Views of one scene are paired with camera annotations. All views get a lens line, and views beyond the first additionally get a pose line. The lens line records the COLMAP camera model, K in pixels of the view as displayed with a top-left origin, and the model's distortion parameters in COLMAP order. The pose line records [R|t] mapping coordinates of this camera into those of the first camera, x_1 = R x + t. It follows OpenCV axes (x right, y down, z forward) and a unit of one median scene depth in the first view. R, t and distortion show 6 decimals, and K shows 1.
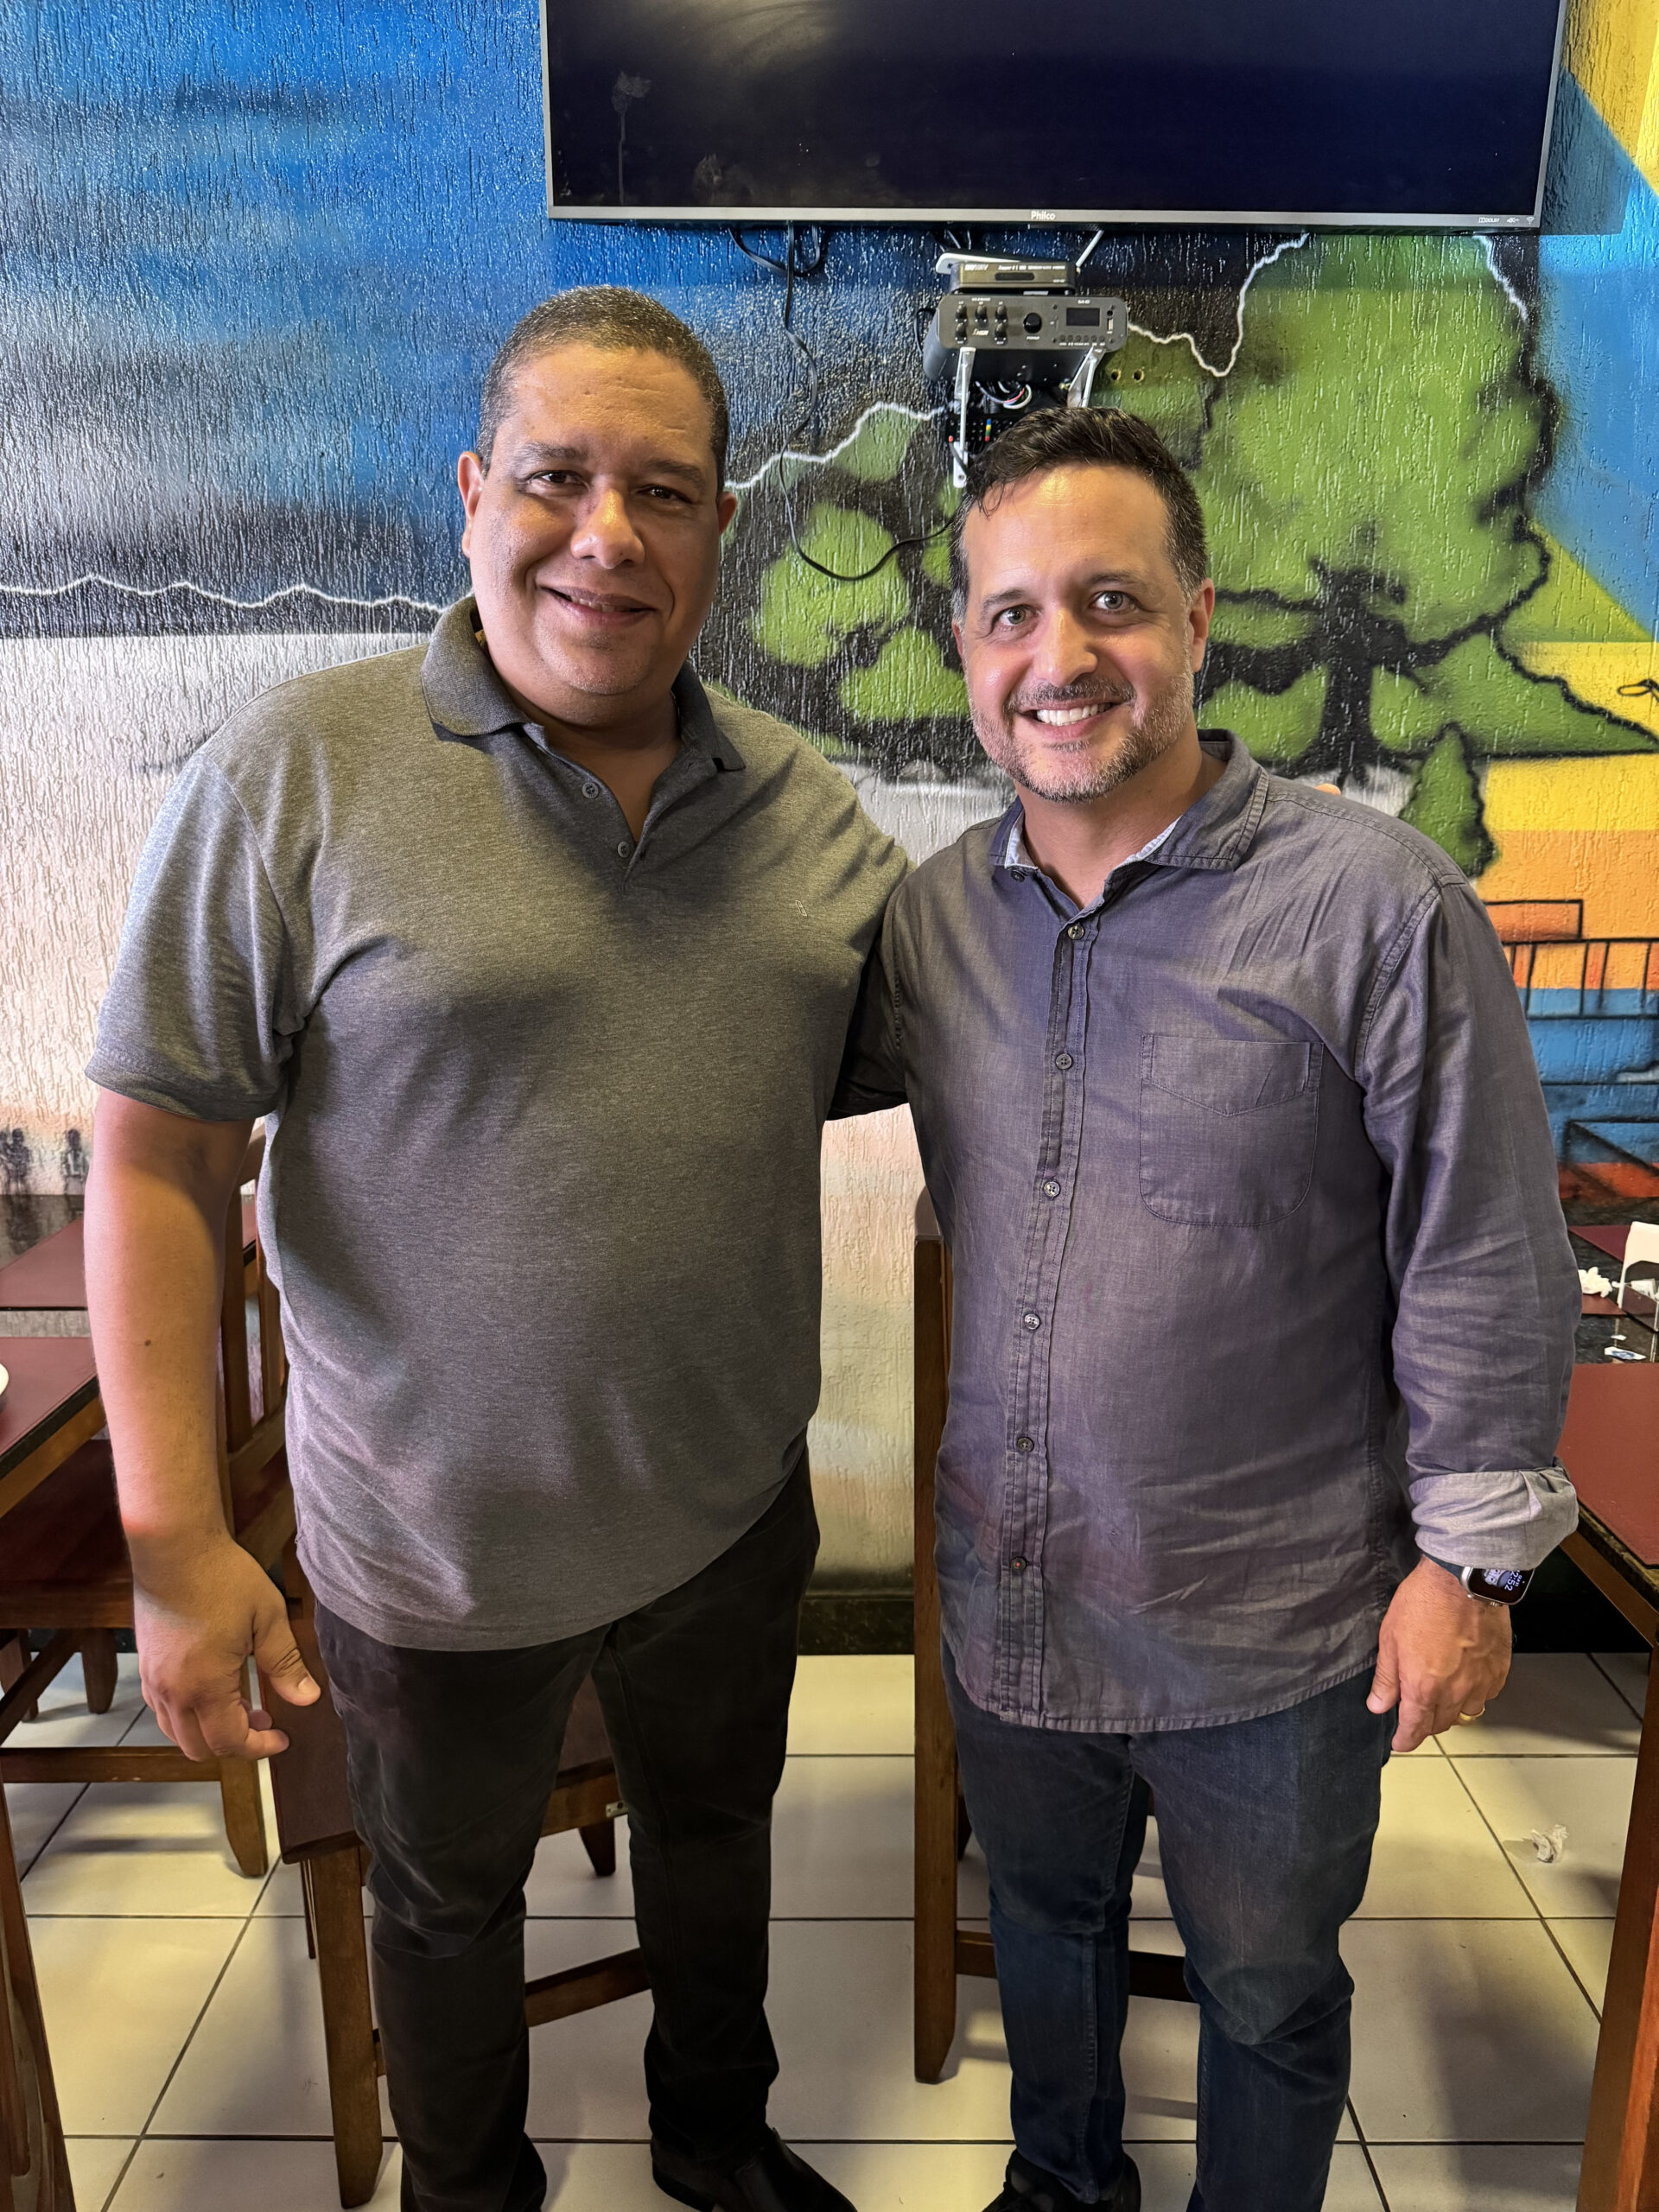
lens RADIAL K [[1580.4, 0, 819.3], [0, 1580.4, 1117.2], [0, 0, 1]] dist [0.004985, -0.017496]
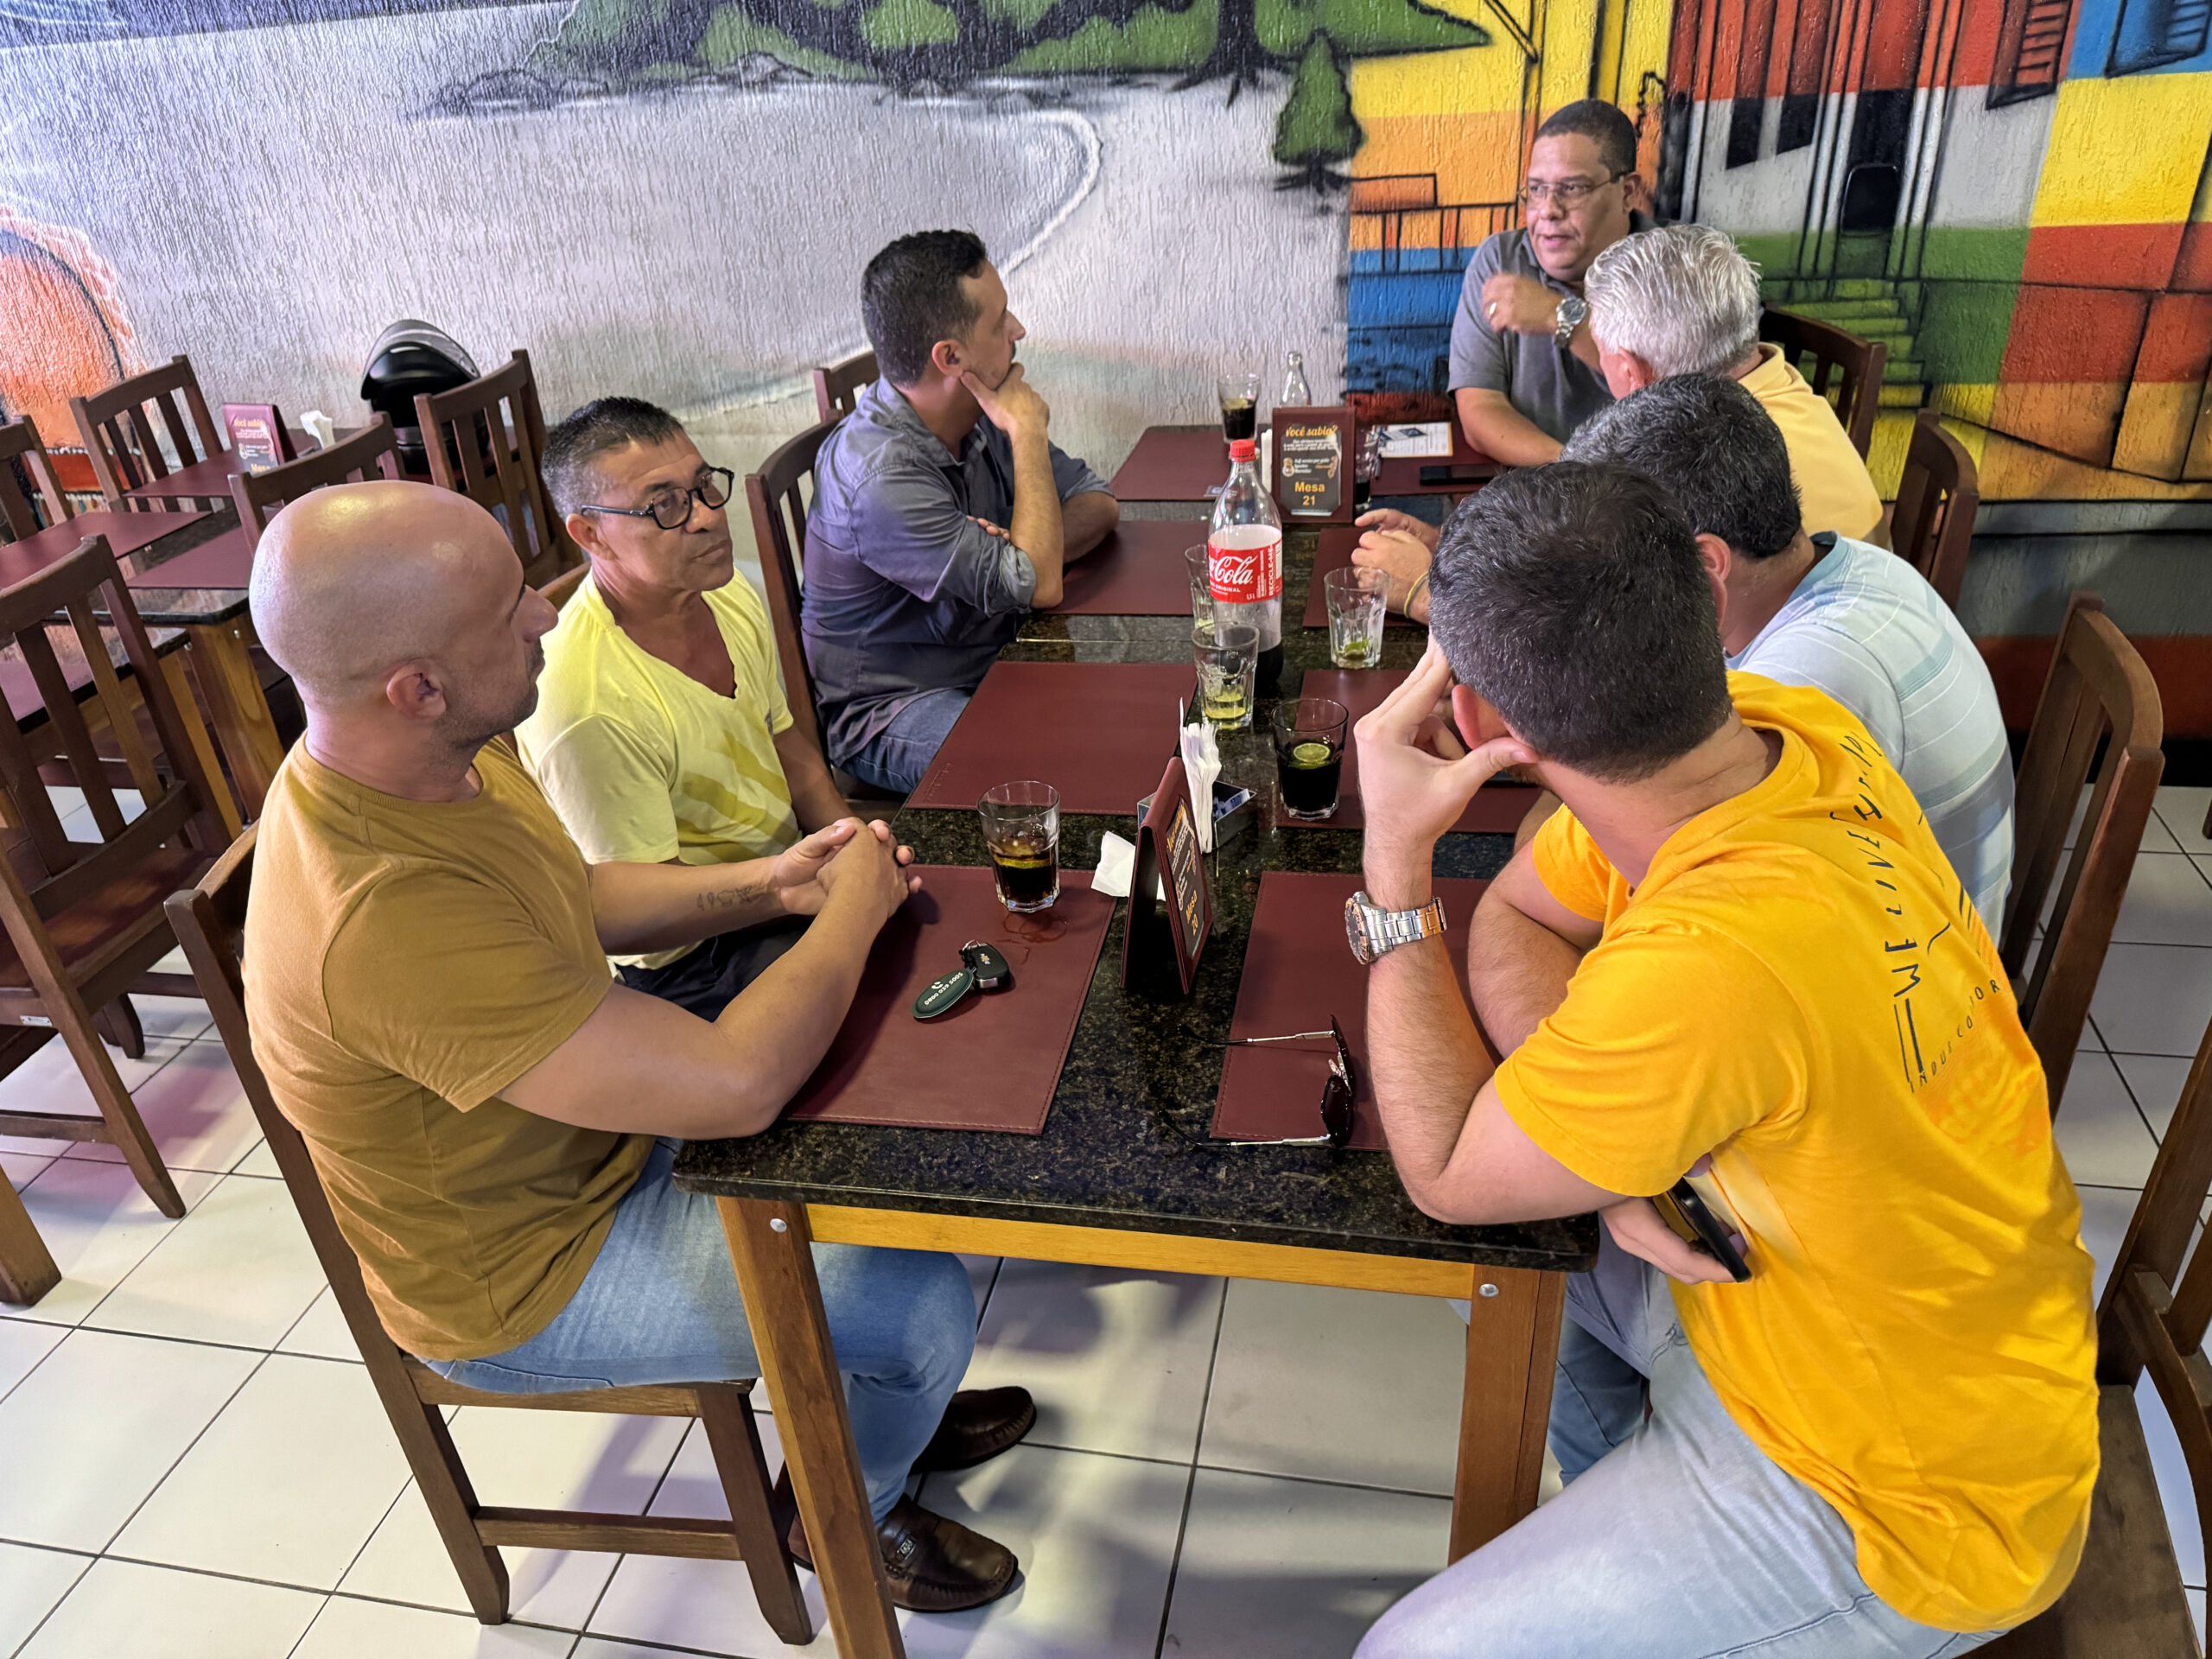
lens RADIAL K [[1580.4, 0, 1115.1], [0, 1580.4, 872.4], [0, 0, 1]] dist [0.004985, -0.017496]
pose [[0.981178, 0.042273, -0.188423, 0.520632], [0.015981, 0.954623, 0.297387, 0.017981], [0.192445, -0.294801, 0.935979, -0.431551]]
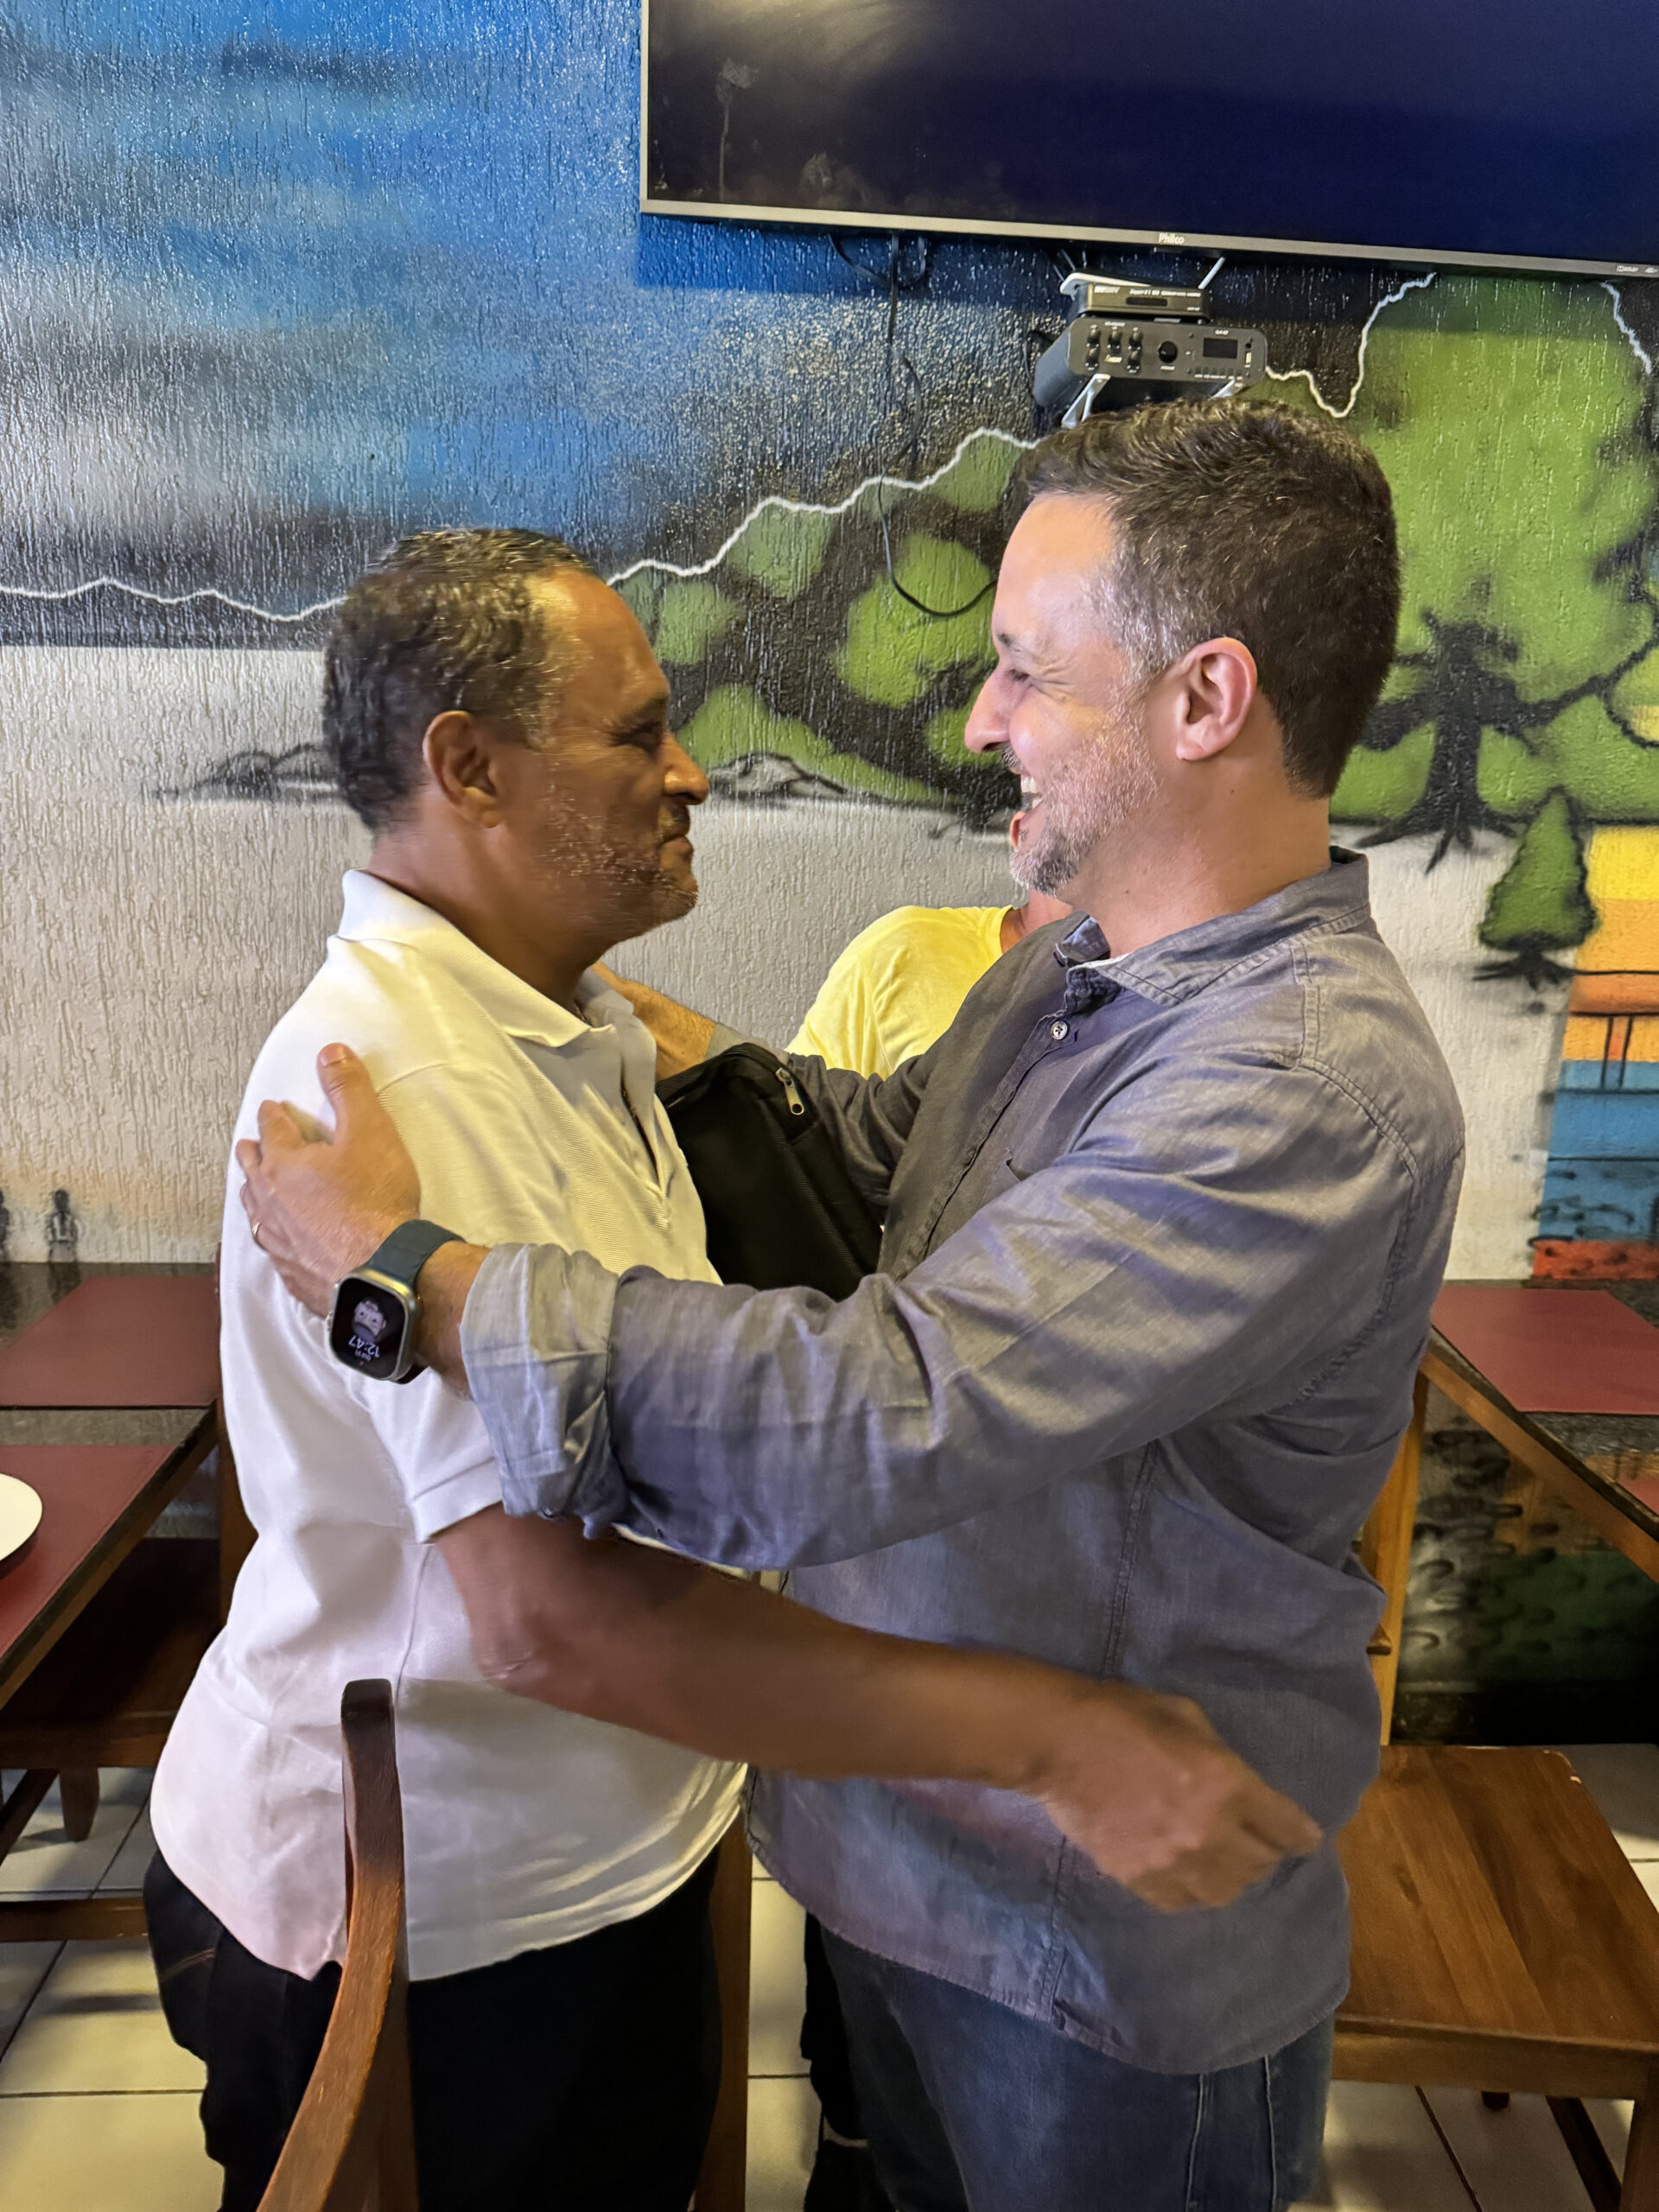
lens RADIAL K [[1580.4, 0, 835.5], [0, 1580.4, 1110.8], [0, 0, 1]] dist [0.004985, -0.017496]
pose [[0.997200, 0.013905, 0.073472, -0.109762], [-0.013020, 0.999837, -0.012511, -0.035051], [-0.073634, 0.011519, 0.997219, 0.077408]]
